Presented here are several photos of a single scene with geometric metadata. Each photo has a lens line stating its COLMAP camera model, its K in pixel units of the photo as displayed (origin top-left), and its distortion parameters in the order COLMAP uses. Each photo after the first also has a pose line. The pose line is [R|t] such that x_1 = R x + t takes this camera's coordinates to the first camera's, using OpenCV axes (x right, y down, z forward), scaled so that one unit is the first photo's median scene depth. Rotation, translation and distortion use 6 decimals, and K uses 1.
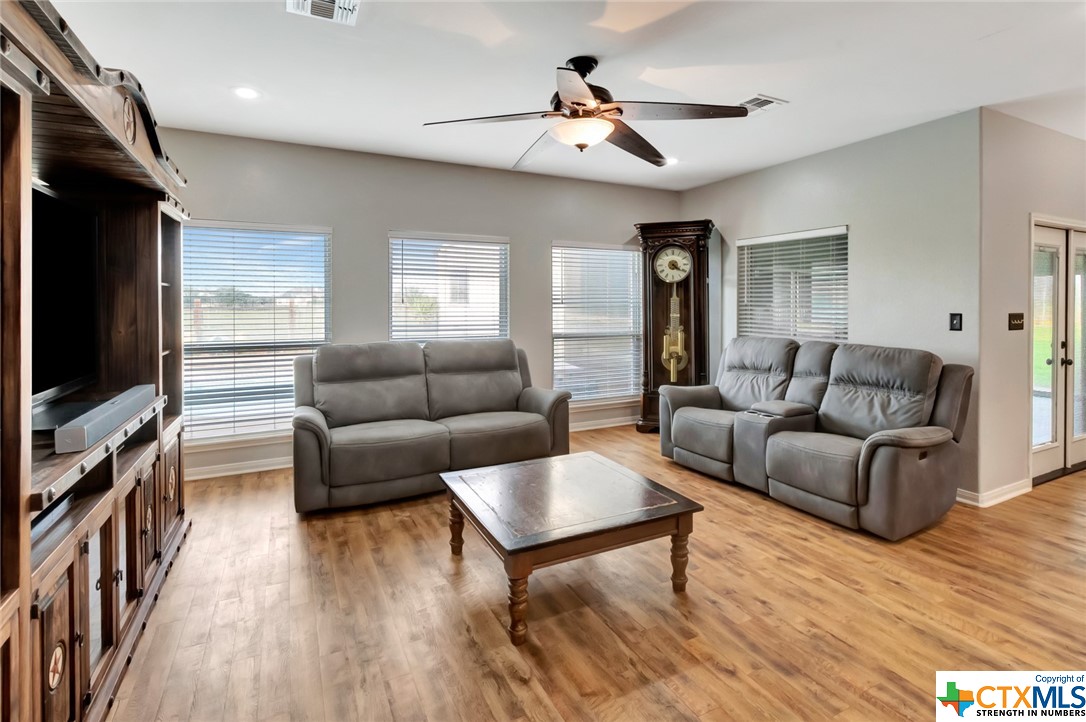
lens RADIAL K [[521.8, 0, 543.5], [0, 521.8, 305.3], [0, 0, 1]] dist [0.002651, 0.000281]
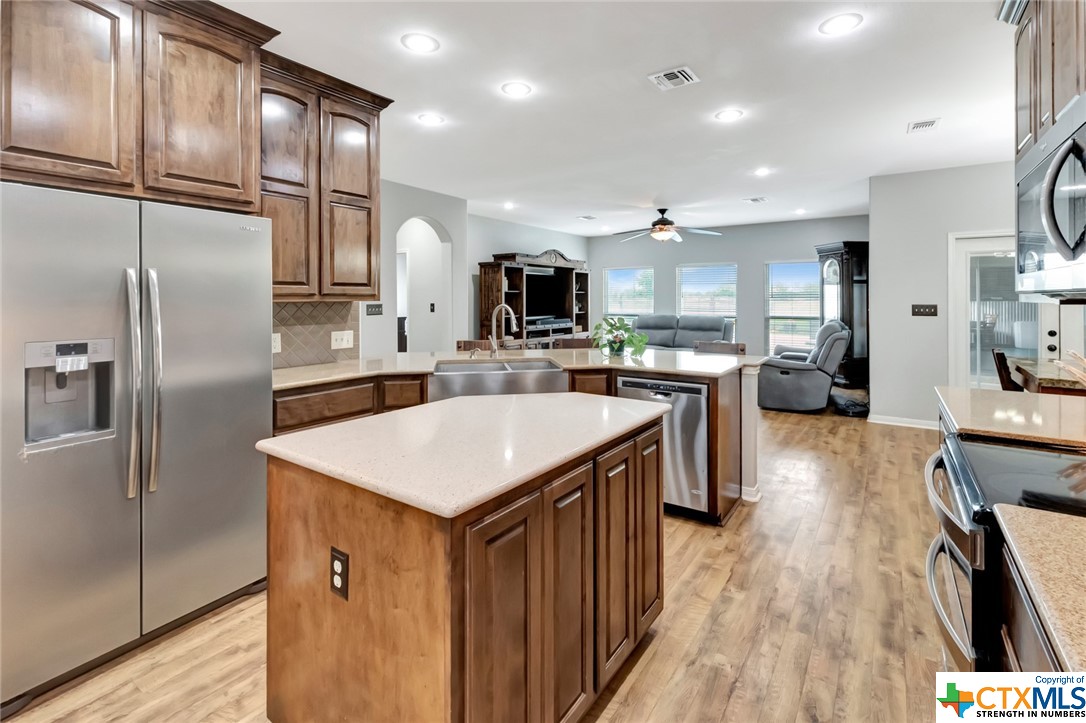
lens RADIAL K [[489.6, 0, 542.5], [0, 489.6, 300.3], [0, 0, 1]] dist [-0.000204, -0.000574]
pose [[0.472239, 0.005318, -0.881455, 1.375067], [-0.003836, 0.999985, 0.003978, 0.001015], [0.881462, 0.001503, 0.472252, -0.502415]]
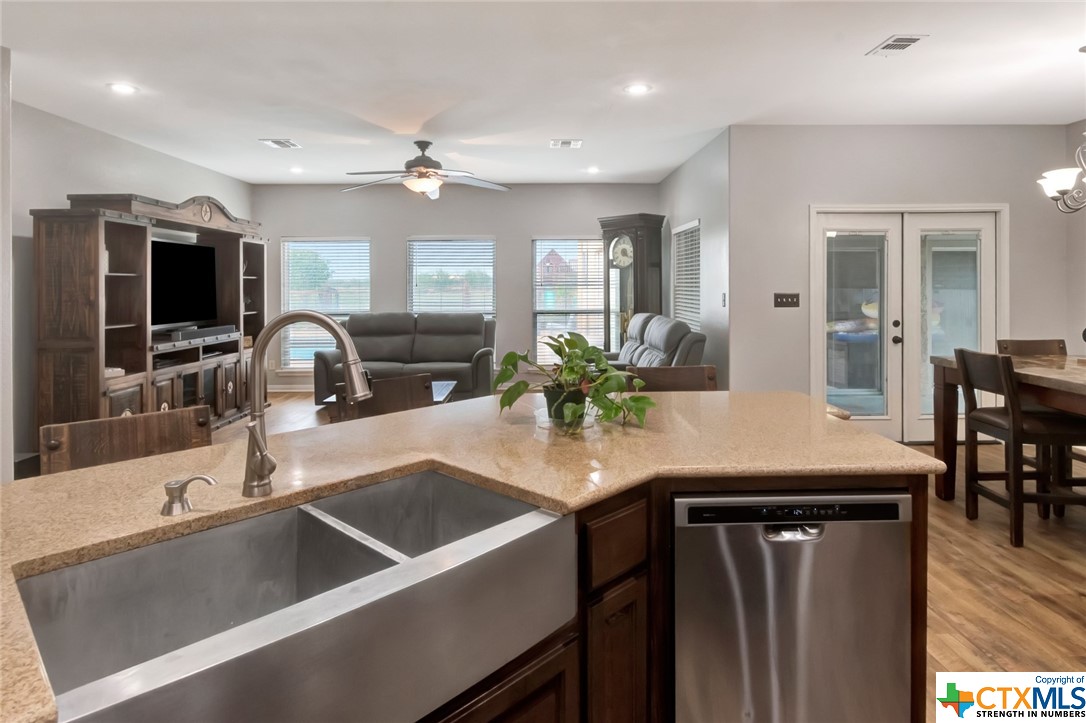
lens RADIAL K [[608.7, 0, 544.5], [0, 608.7, 288.1], [0, 0, 1]] dist [-0.010030, 0.000034]
pose [[0.903041, -0.001704, -0.429552, 0.854770], [0.002636, 0.999995, 0.001575, 0.000104], [0.429547, -0.002555, 0.903041, -0.391550]]
